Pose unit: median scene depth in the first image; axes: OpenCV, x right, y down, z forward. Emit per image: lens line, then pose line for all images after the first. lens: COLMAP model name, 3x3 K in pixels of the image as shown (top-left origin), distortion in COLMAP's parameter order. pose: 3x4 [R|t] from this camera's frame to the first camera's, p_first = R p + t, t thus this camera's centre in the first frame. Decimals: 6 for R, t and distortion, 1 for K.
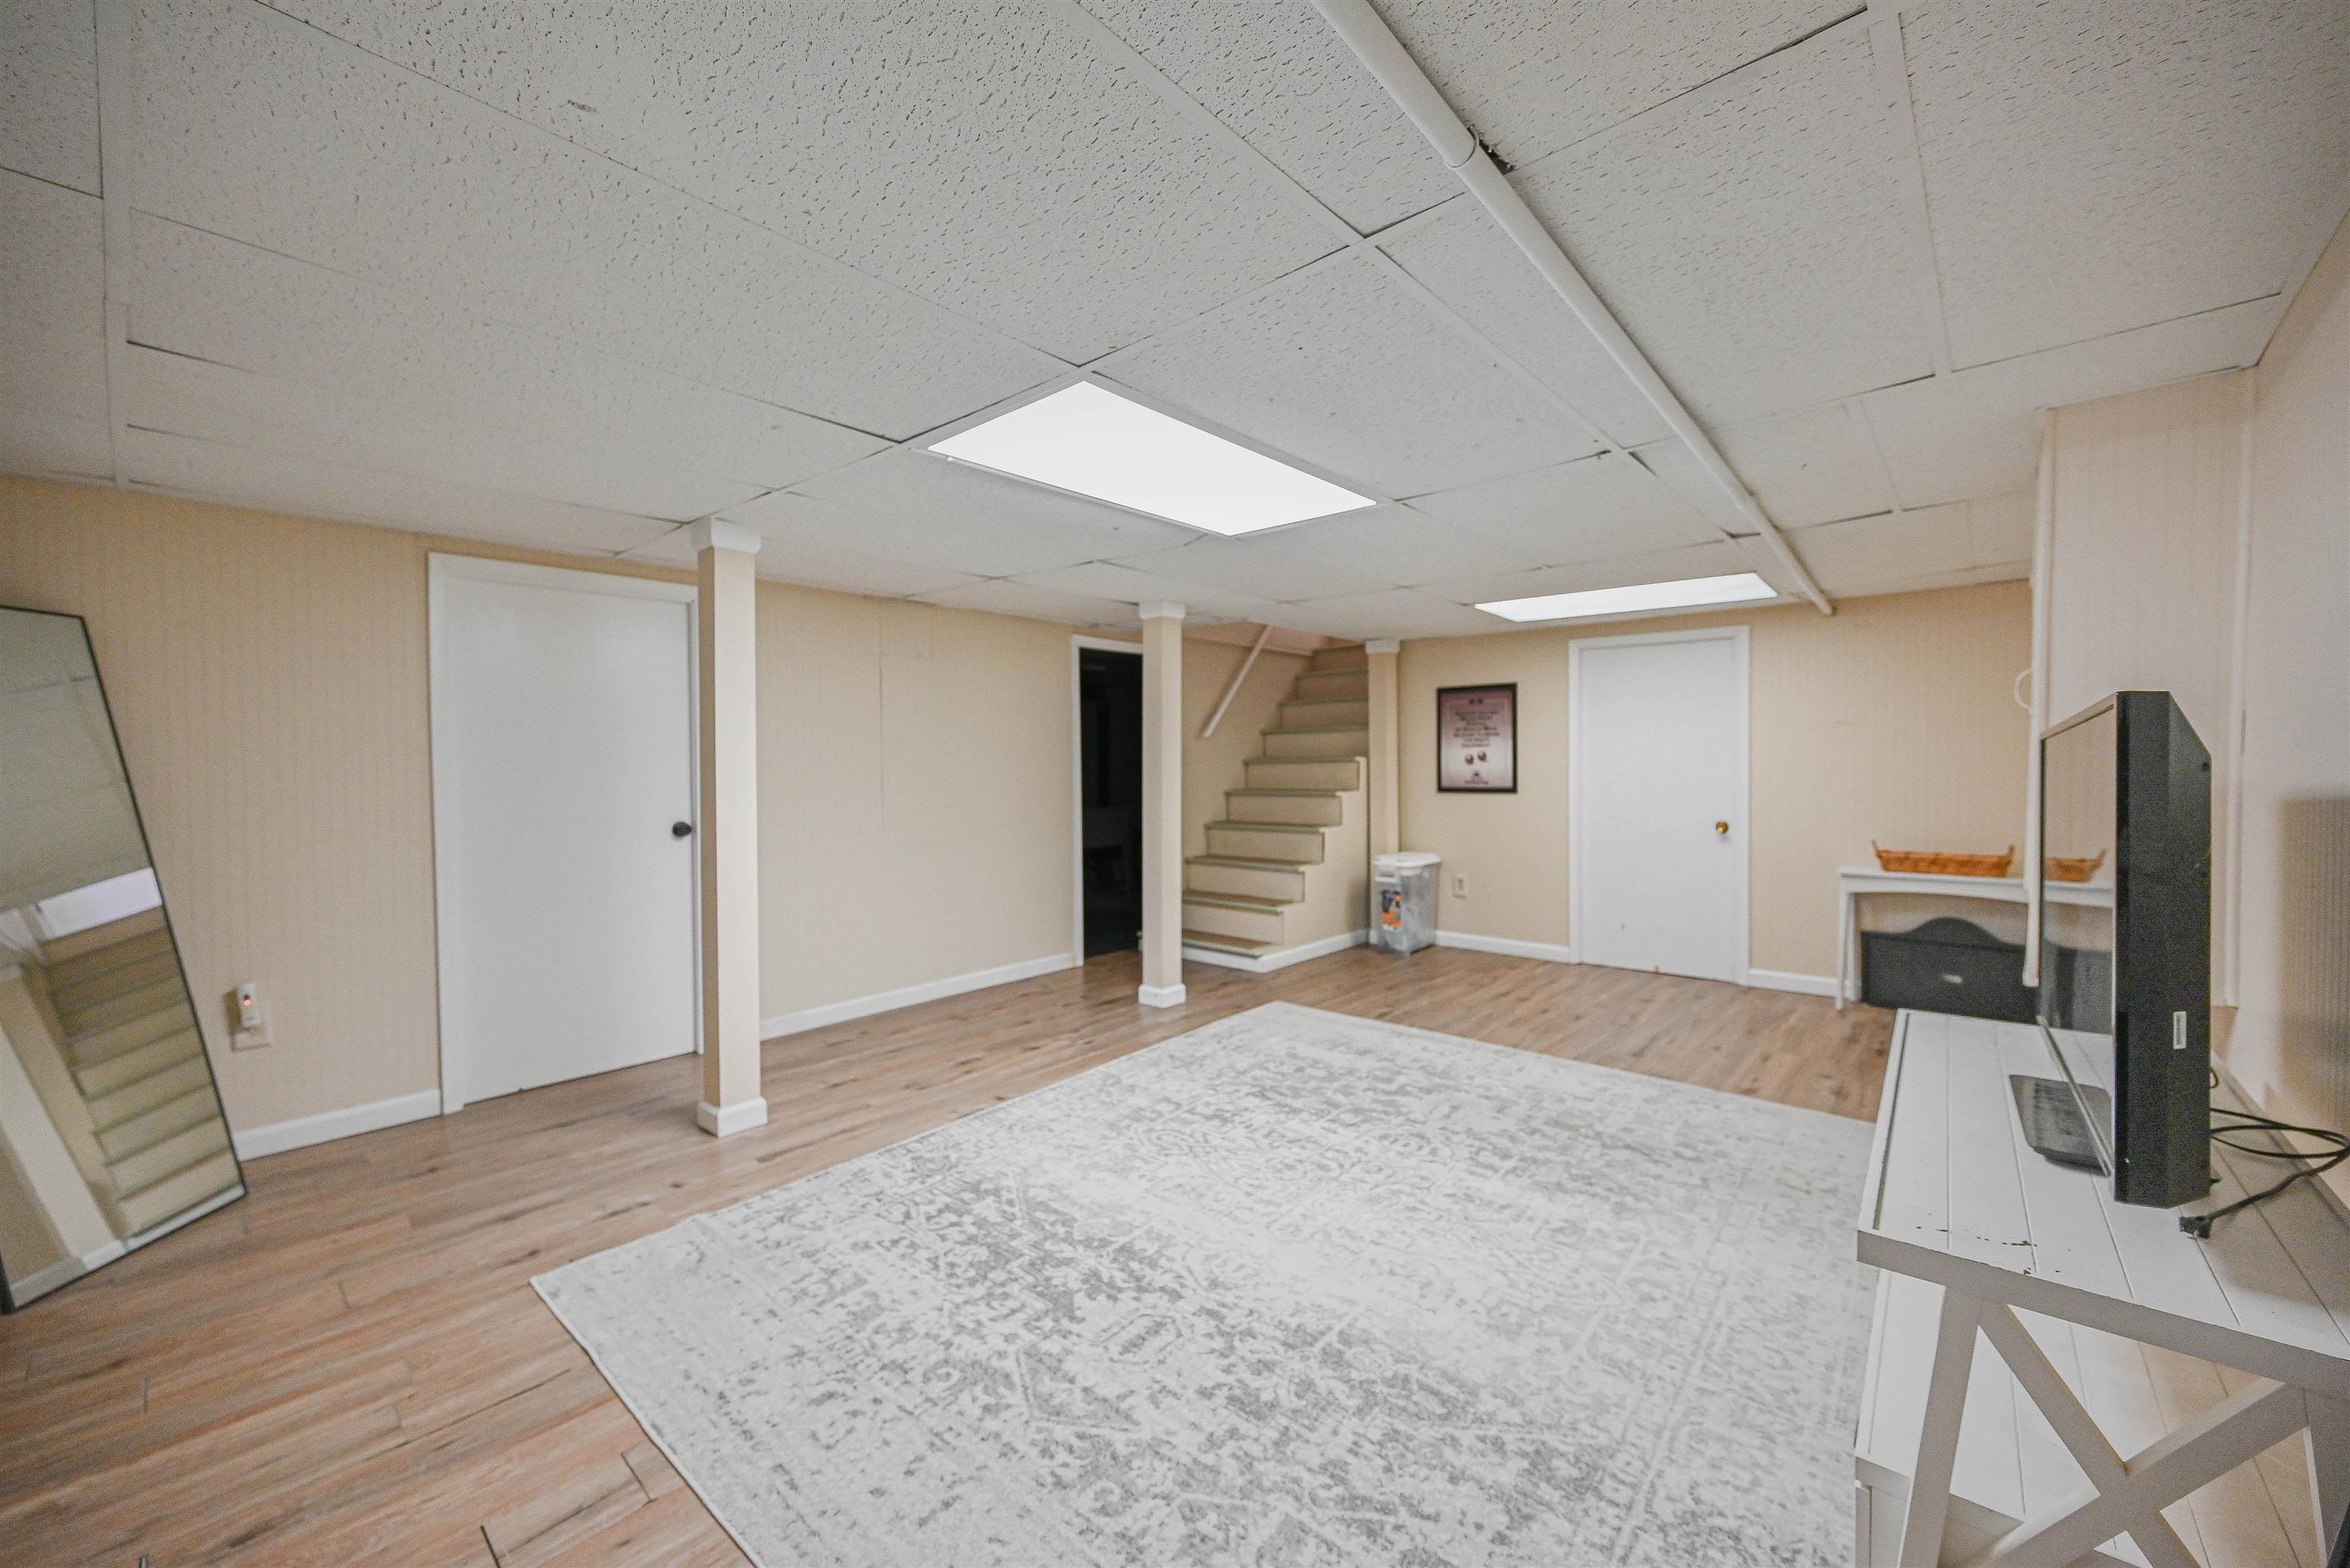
lens RADIAL K [[919.8, 0, 1179.3], [0, 919.8, 782.7], [0, 0, 1]] dist [-0.001776, -0.000167]
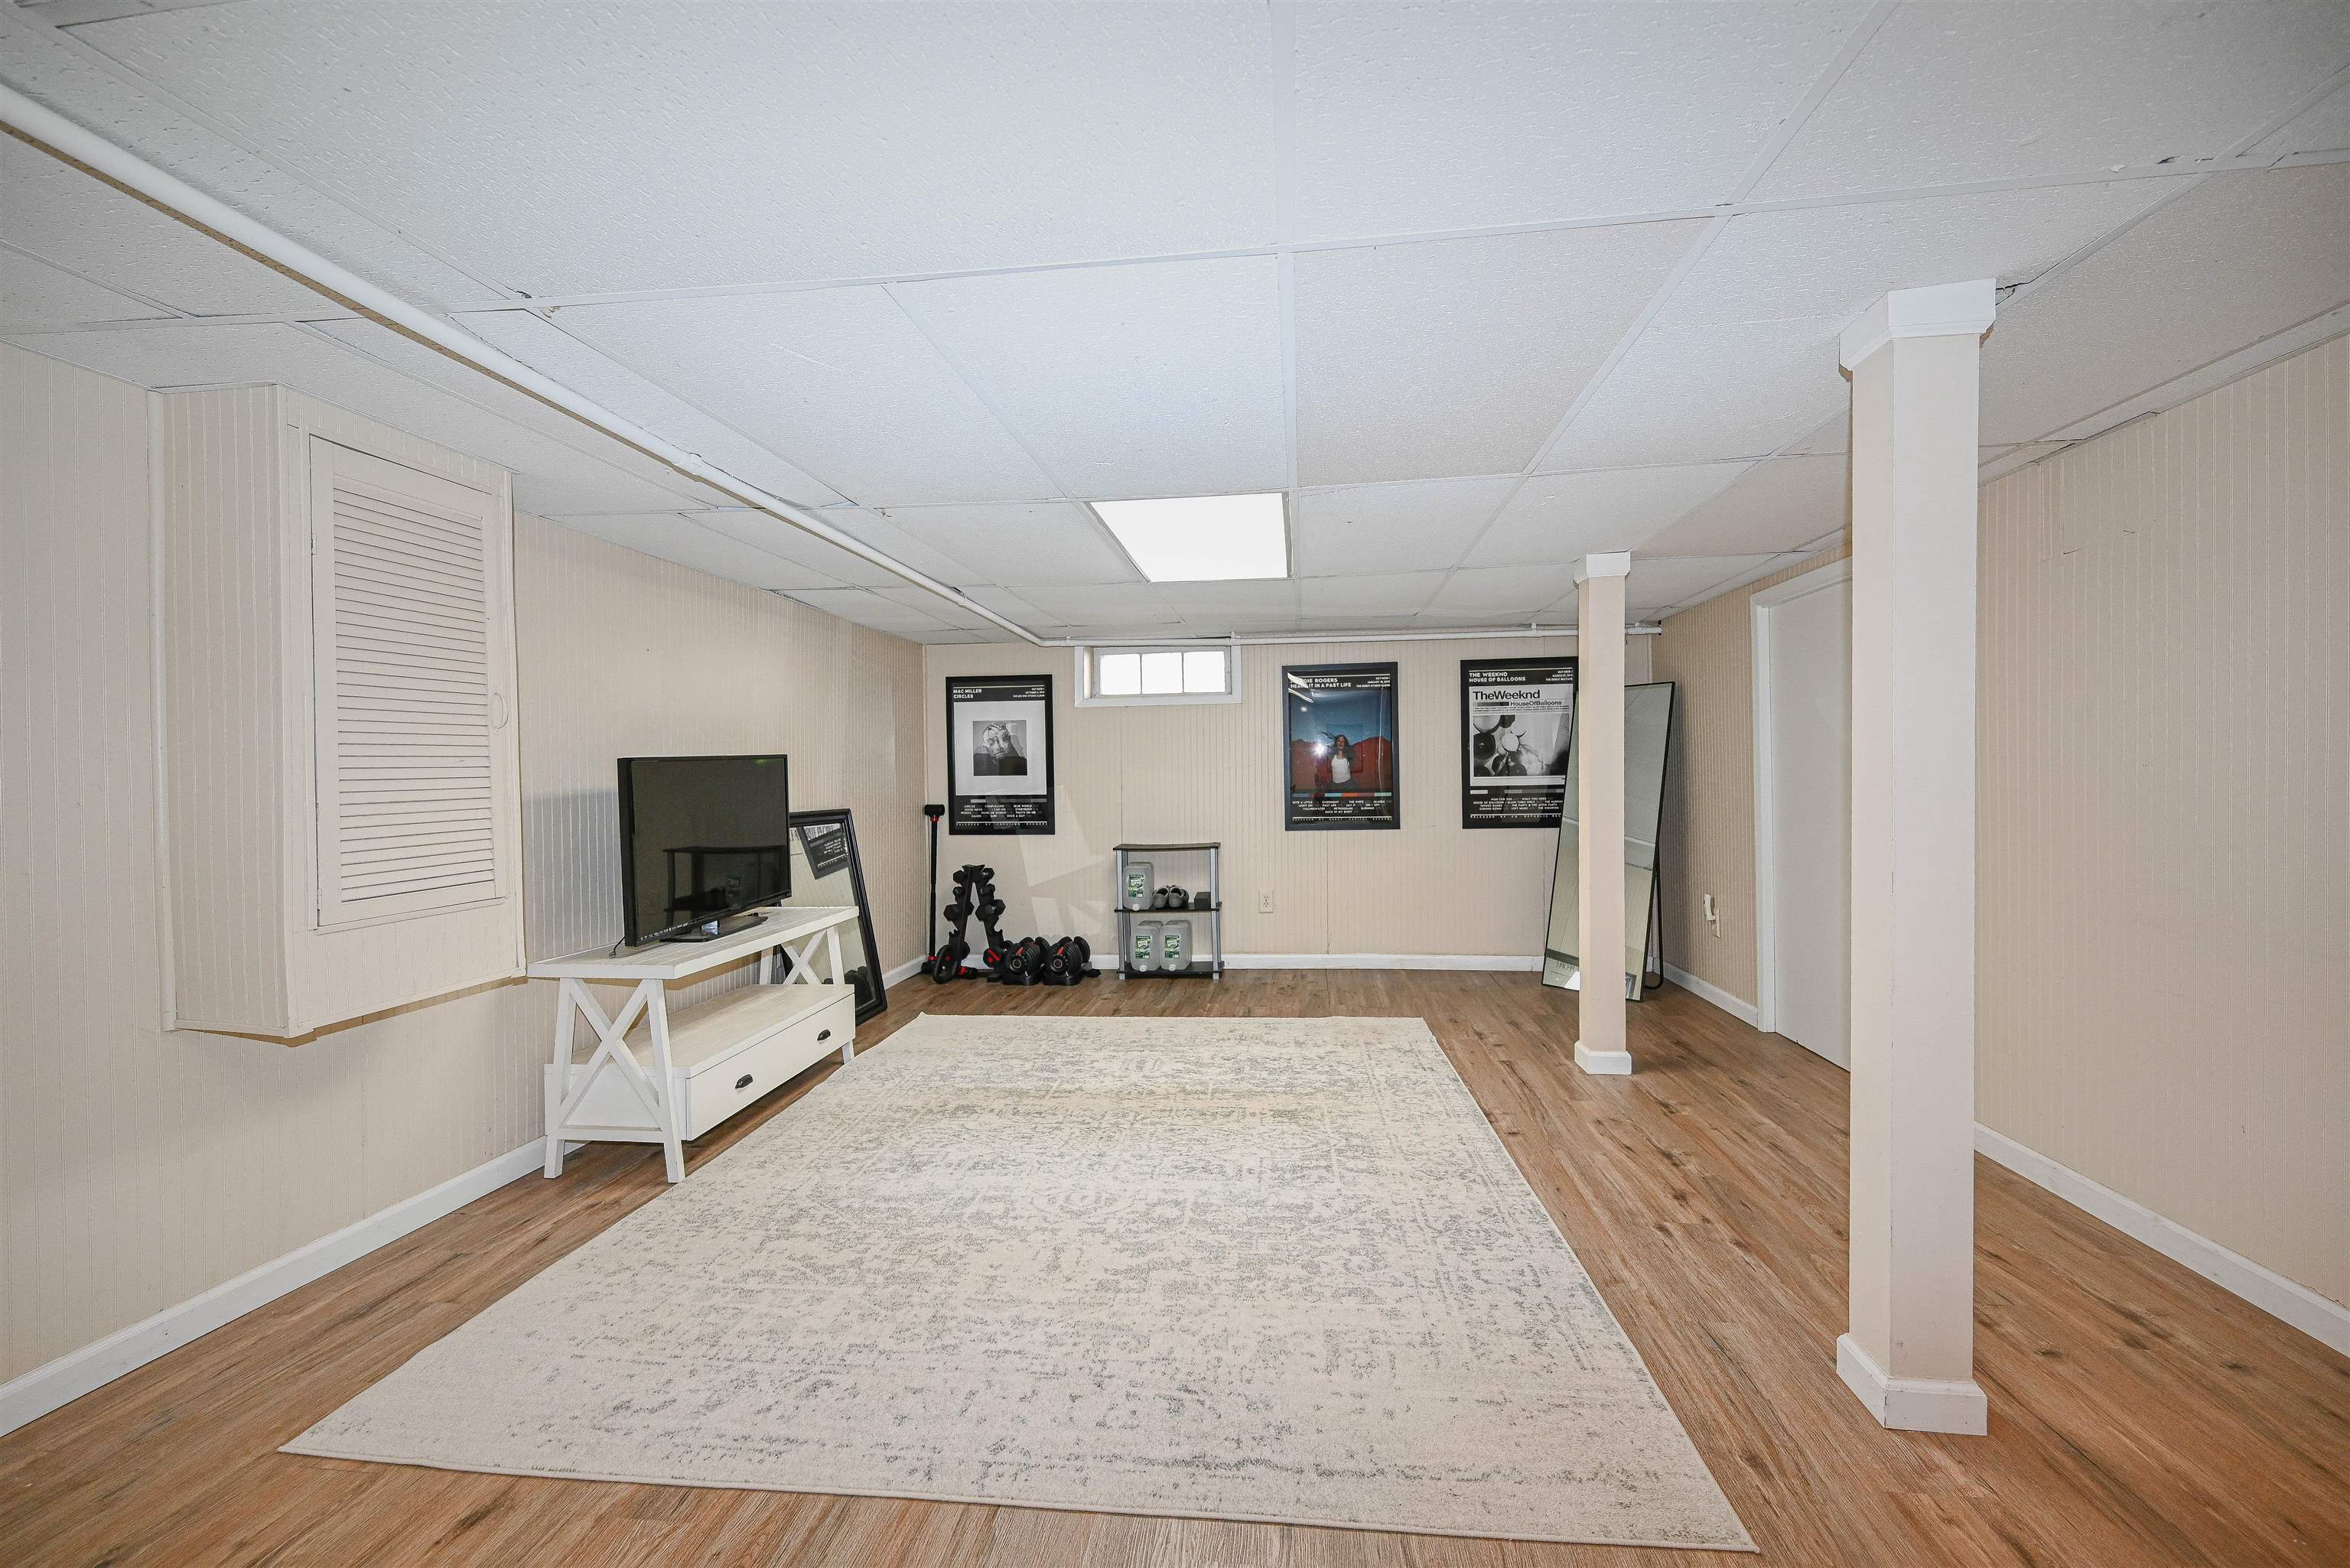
lens RADIAL K [[919.8, 0, 1176.9], [0, 919.8, 777.6], [0, 0, 1]] dist [-0.001776, -0.000167]
pose [[-0.821627, 0.022219, -0.569592, 0.655908], [0.006883, 0.999554, 0.029062, -0.040262], [0.569984, 0.019958, -0.821414, 1.734544]]
